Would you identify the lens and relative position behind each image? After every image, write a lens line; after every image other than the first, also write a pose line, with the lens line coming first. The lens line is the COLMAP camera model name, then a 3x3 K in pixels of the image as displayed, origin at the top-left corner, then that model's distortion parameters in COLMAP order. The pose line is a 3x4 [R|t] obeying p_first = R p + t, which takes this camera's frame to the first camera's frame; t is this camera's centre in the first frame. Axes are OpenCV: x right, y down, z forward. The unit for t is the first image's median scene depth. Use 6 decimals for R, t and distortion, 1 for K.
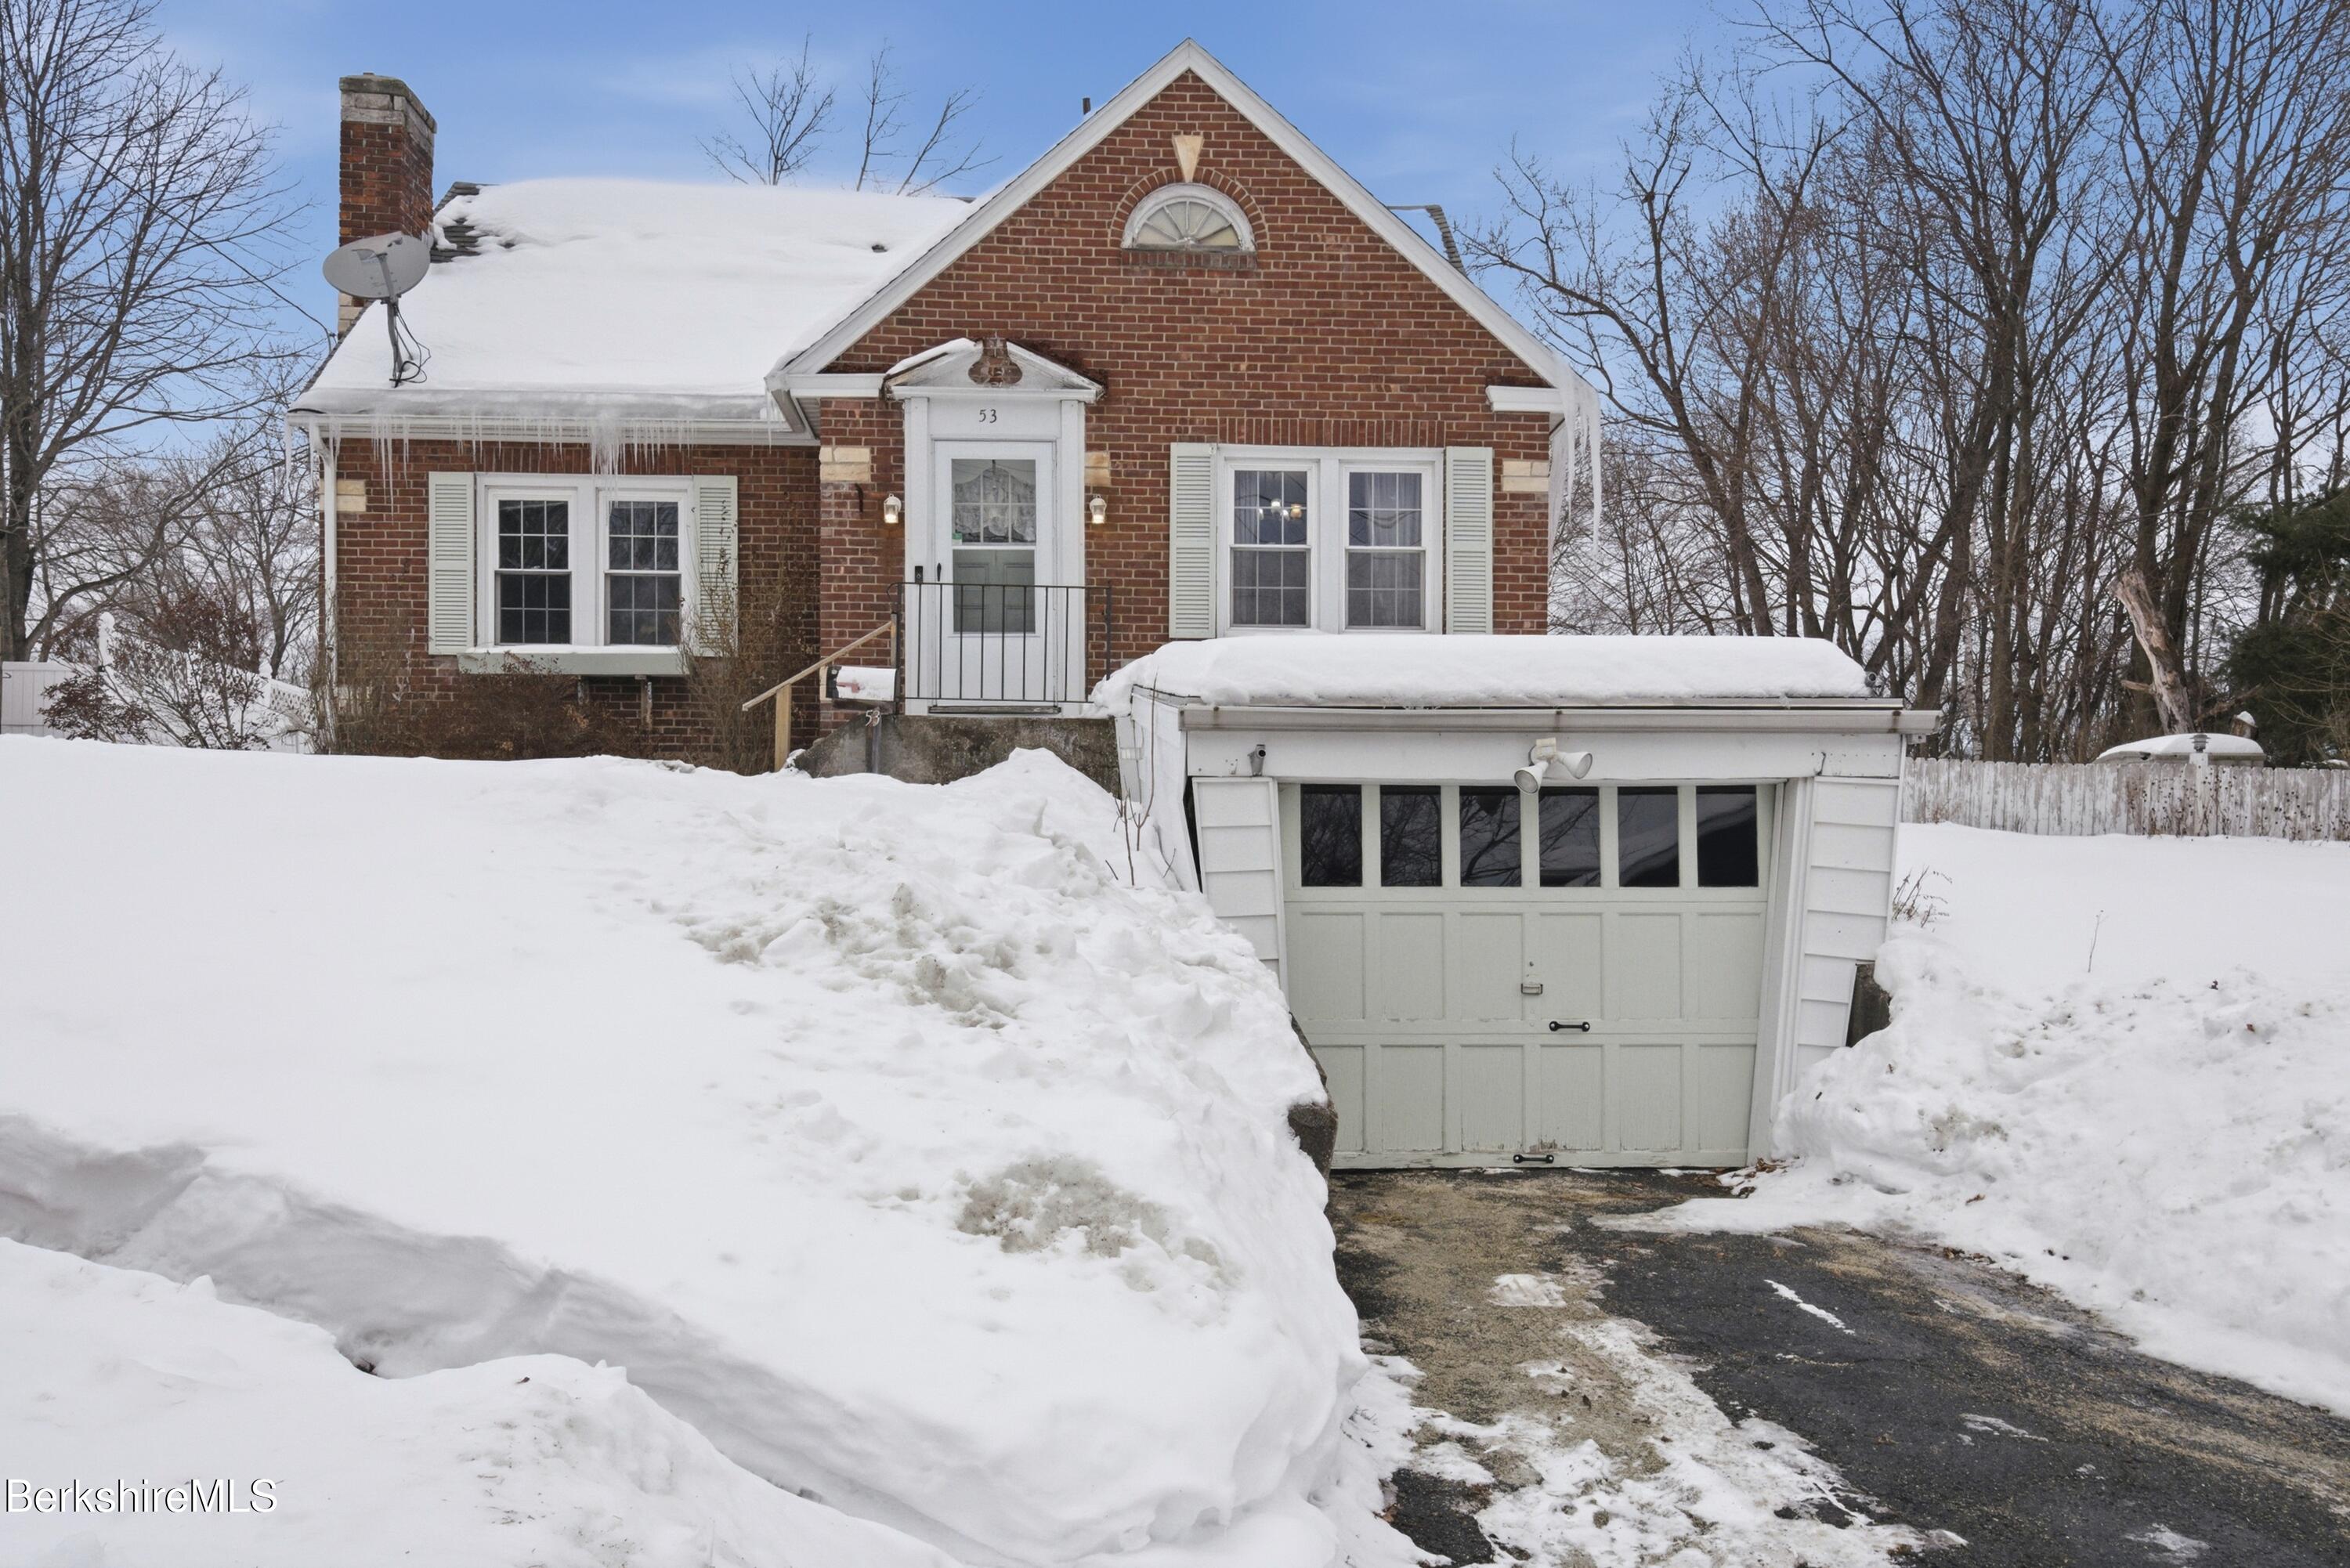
lens RADIAL K [[1837.0, 0, 1179.9], [0, 1837.0, 926.8], [0, 0, 1]] dist [0.018292, 0.003988]
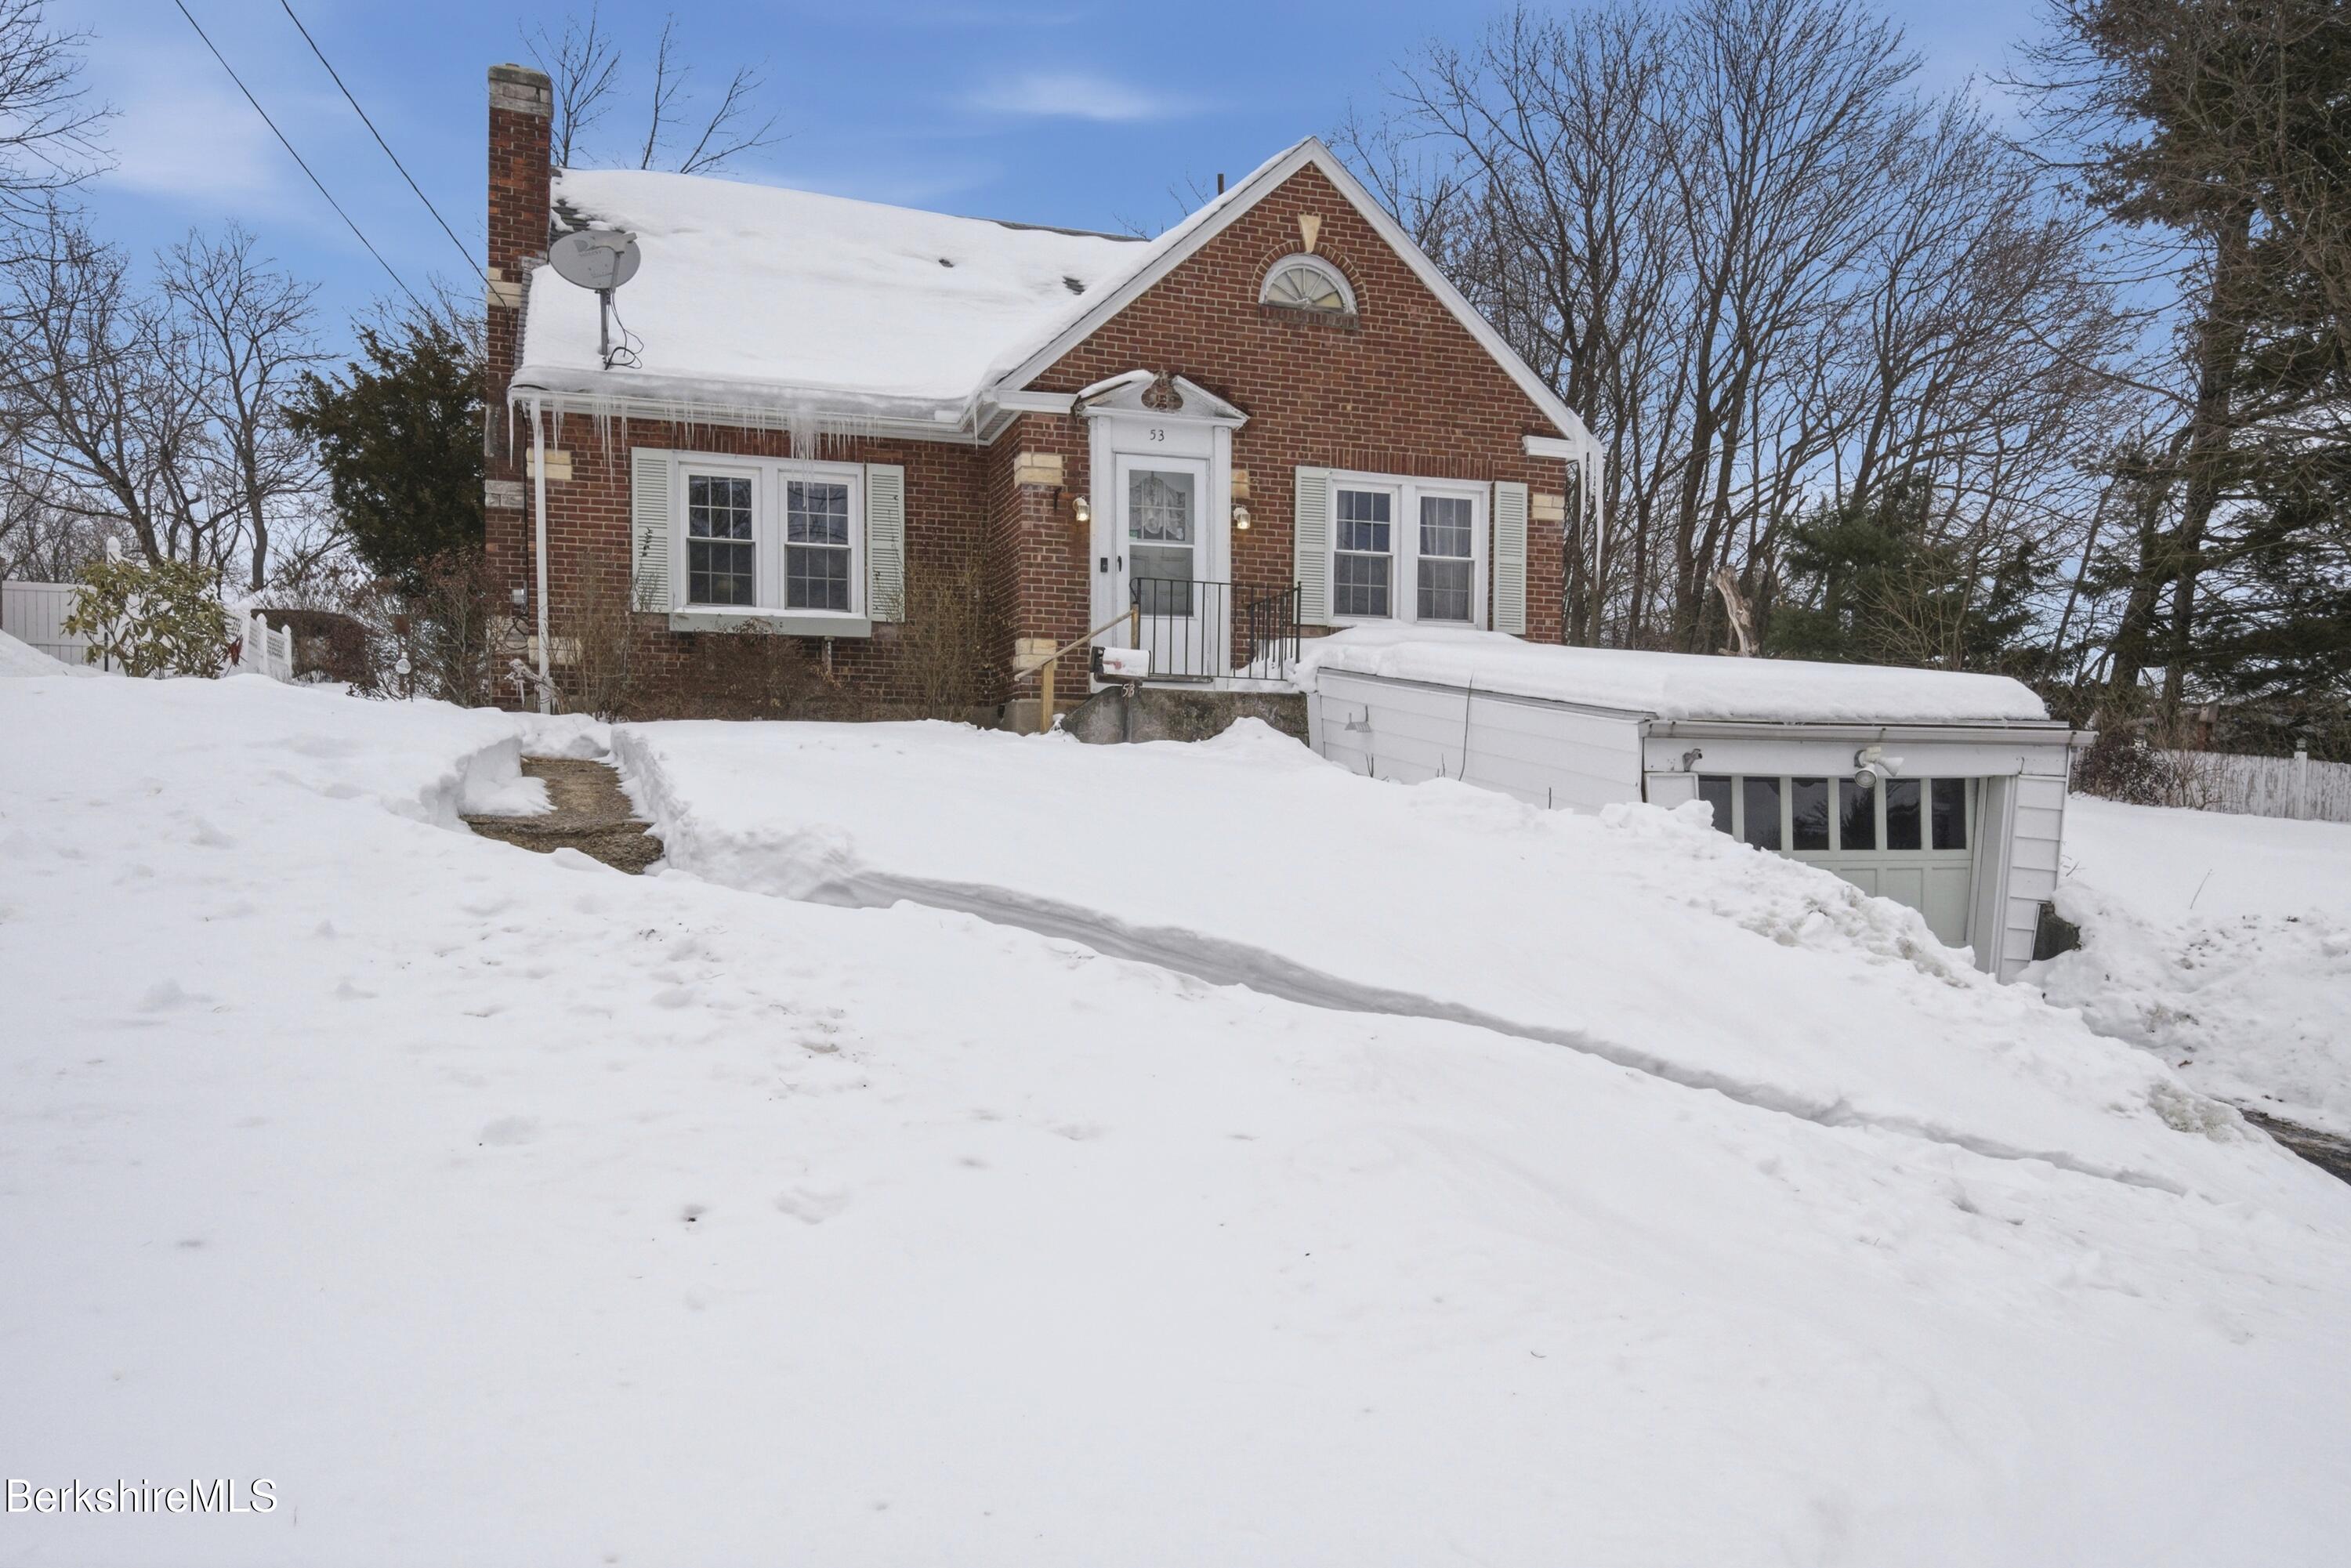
lens RADIAL K [[1585.4, 0, 1176.8], [0, 1585.4, 884.8], [0, 0, 1]] dist [0.010518, 0.000991]
pose [[0.967132, -0.007033, 0.254176, -0.356151], [-0.004258, 0.999029, 0.043841, -0.027125], [-0.254237, -0.043482, 0.966164, -0.026619]]
